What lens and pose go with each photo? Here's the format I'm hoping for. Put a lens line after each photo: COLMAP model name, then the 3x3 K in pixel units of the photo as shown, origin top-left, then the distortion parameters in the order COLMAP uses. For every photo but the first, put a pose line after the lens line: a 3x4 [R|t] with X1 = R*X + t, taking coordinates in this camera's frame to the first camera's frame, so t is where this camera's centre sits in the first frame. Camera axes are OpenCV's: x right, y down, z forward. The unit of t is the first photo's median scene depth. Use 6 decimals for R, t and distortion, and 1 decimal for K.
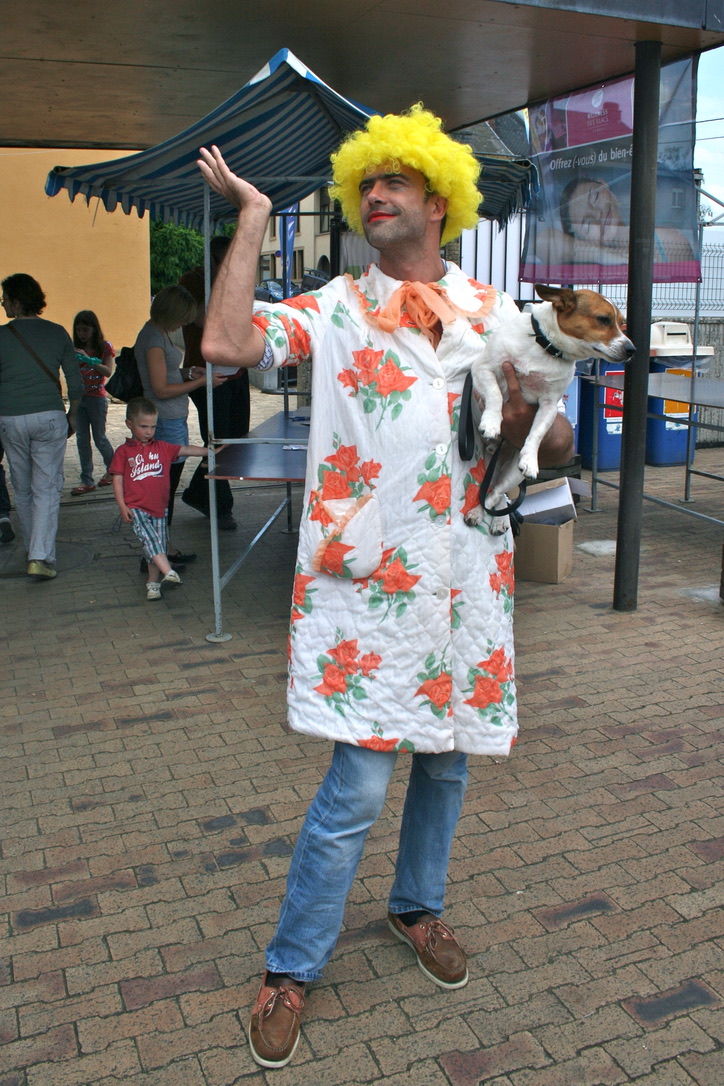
lens RADIAL K [[1392.1, 0, 361.2], [0, 1392.1, 516.1], [0, 0, 1]] dist [-0.219186, 0.390821]
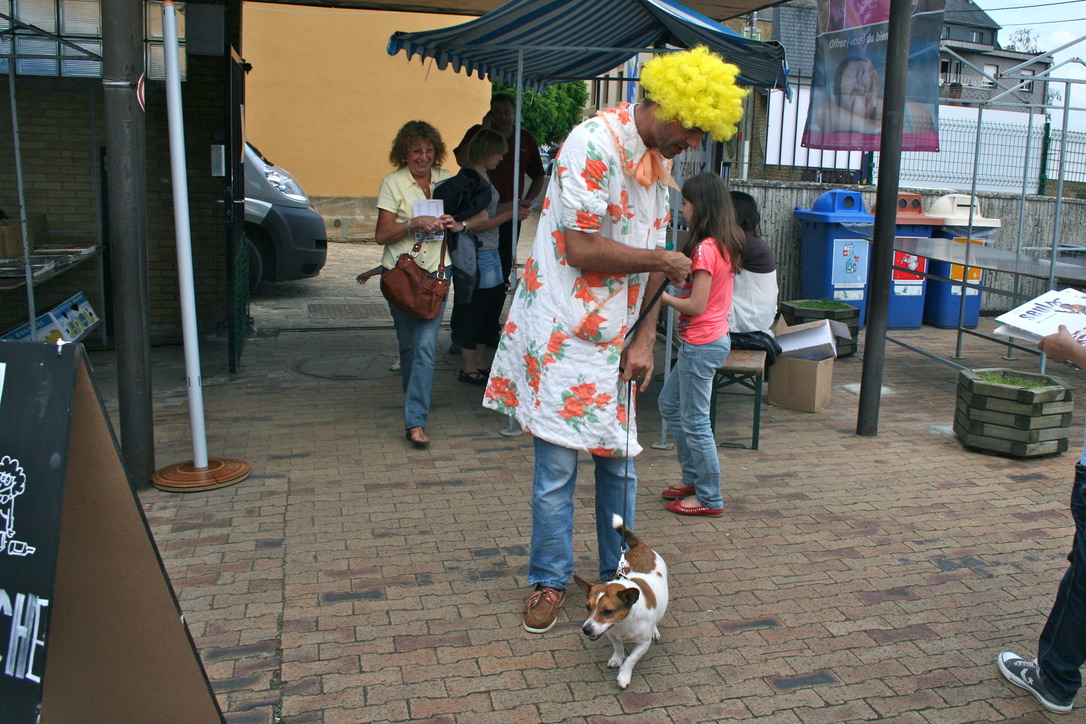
lens RADIAL K [[1392.1, 0, 543.0], [0, 1392.1, 362.0], [0, 0, 1]] dist [-0.219186, 0.390821]
pose [[0.991902, 0.059753, -0.112069, 0.066826], [-0.061299, 0.998065, -0.010398, 0.048010], [0.111231, 0.017183, 0.993646, -0.220608]]
